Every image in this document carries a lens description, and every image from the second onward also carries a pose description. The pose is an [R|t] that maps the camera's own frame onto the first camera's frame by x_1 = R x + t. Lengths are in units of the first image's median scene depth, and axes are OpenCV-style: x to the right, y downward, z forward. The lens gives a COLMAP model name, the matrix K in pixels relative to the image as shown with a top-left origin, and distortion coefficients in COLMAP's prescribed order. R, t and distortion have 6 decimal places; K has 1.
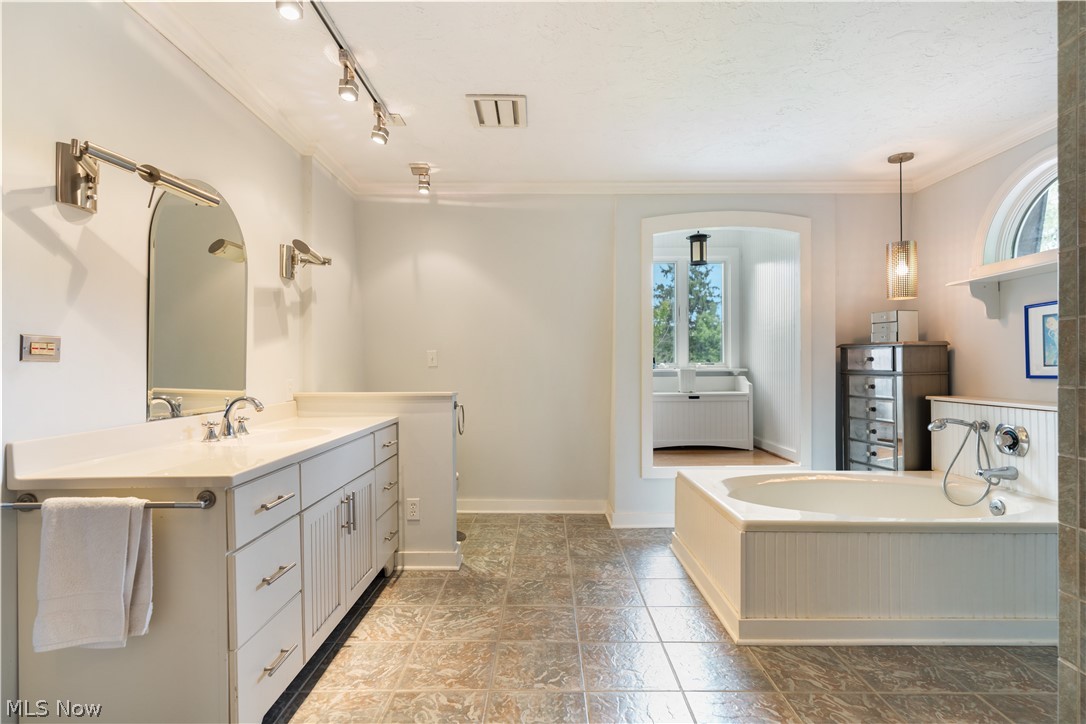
lens RADIAL K [[558.9, 0, 545.4], [0, 558.9, 363.7], [0, 0, 1]] dist [-0.001075, -0.000124]
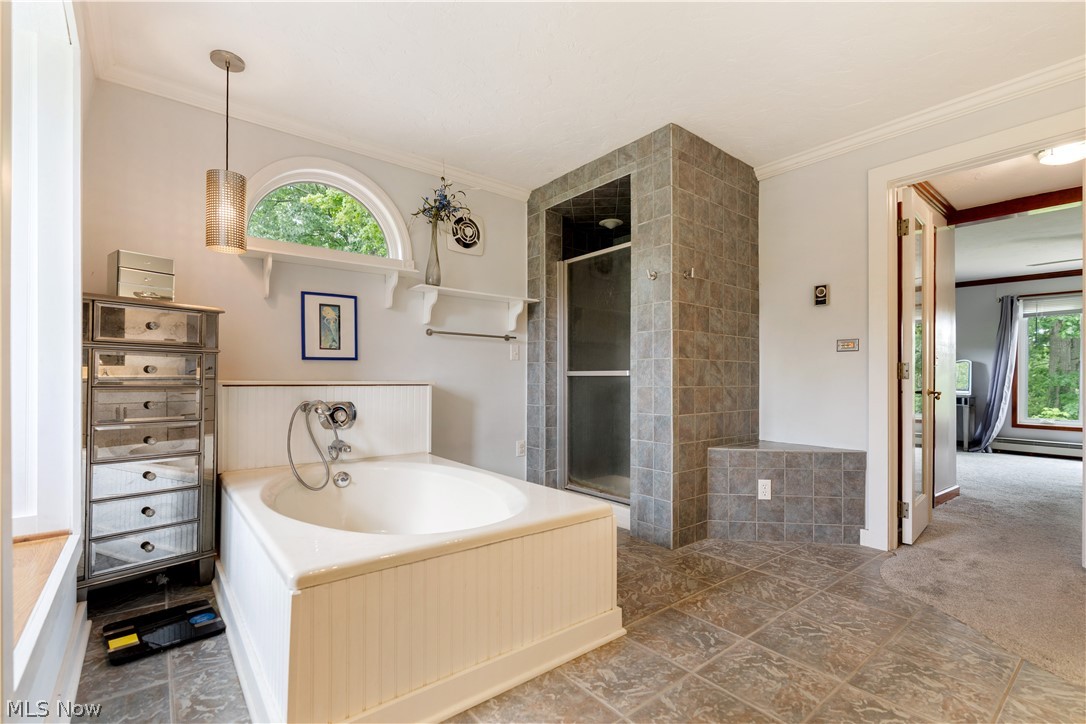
lens RADIAL K [[495.5, 0, 548.4], [0, 495.5, 372.7], [0, 0, 1]] dist [0.003623, 0.000277]
pose [[-0.640271, 0.006800, 0.768119, -0.167013], [-0.003274, 0.999928, -0.011582, 0.062241], [-0.768142, -0.009930, -0.640203, 1.291980]]
